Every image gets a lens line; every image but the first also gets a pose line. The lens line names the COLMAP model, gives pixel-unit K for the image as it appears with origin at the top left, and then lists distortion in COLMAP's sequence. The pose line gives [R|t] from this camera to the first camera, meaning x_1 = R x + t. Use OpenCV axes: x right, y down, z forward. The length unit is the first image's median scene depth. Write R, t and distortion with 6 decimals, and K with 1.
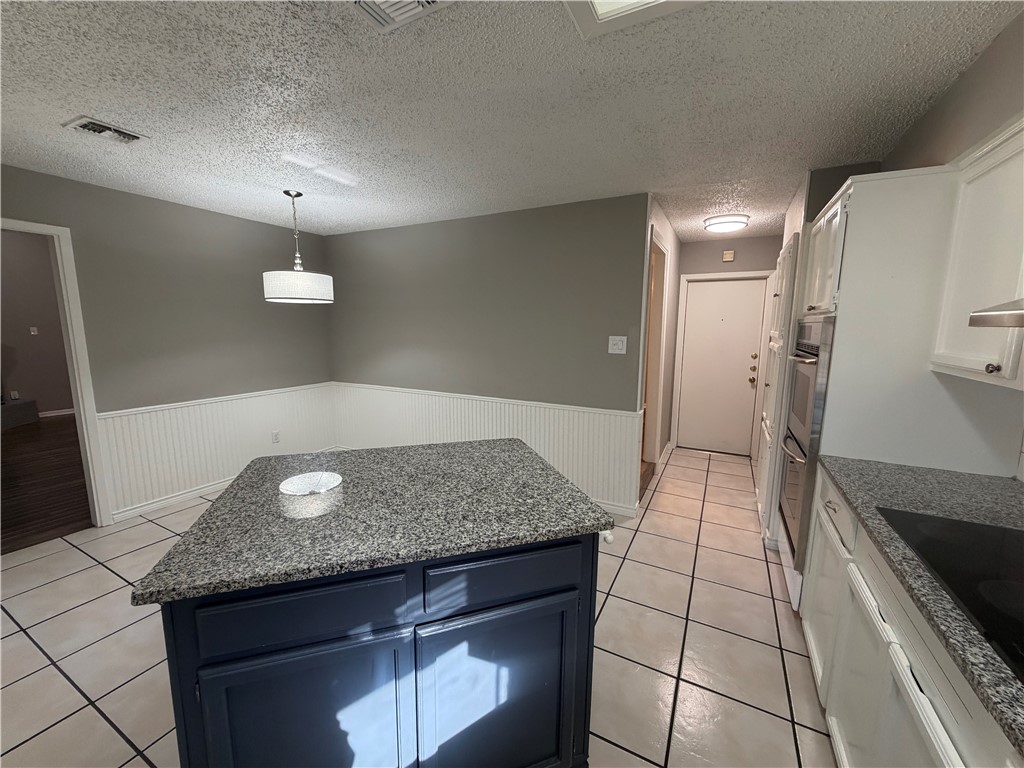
lens RADIAL K [[410.1, 0, 507.0], [0, 410.1, 383.7], [0, 0, 1]] dist [0.004367, -0.000976]
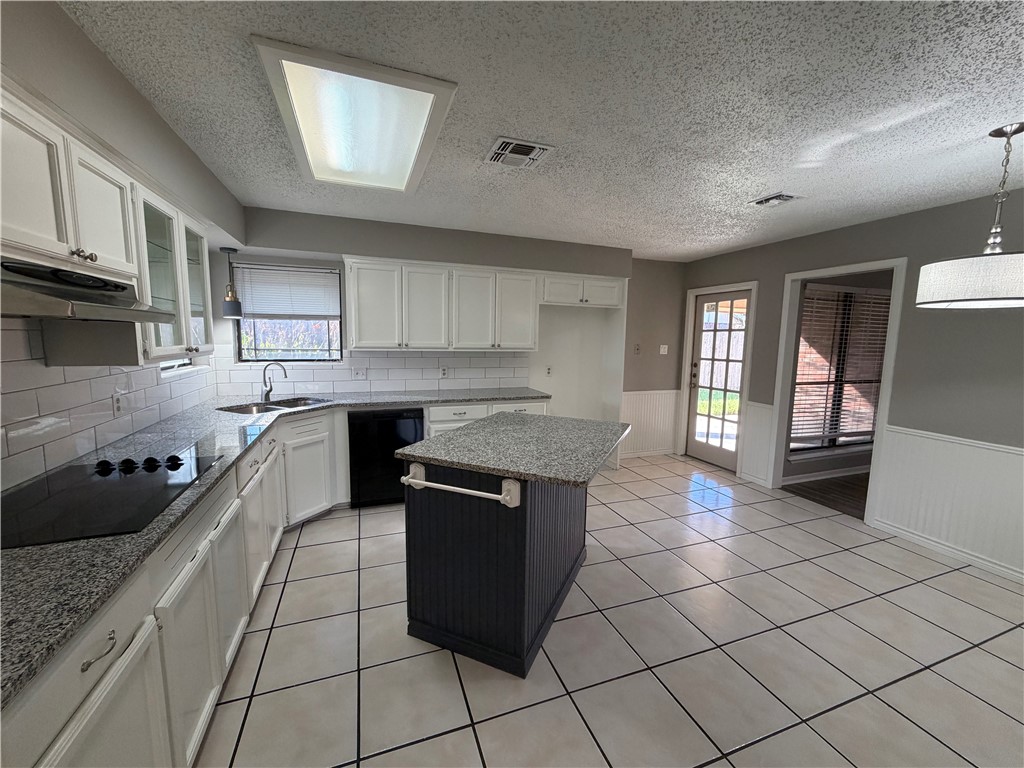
lens RADIAL K [[410.1, 0, 512.9], [0, 410.1, 382.4], [0, 0, 1]] dist [0.004367, -0.000976]
pose [[-0.664107, 0.061885, -0.745072, 0.731339], [-0.129393, 0.972016, 0.196067, -0.192553], [0.736356, 0.226616, -0.637515, 1.490388]]
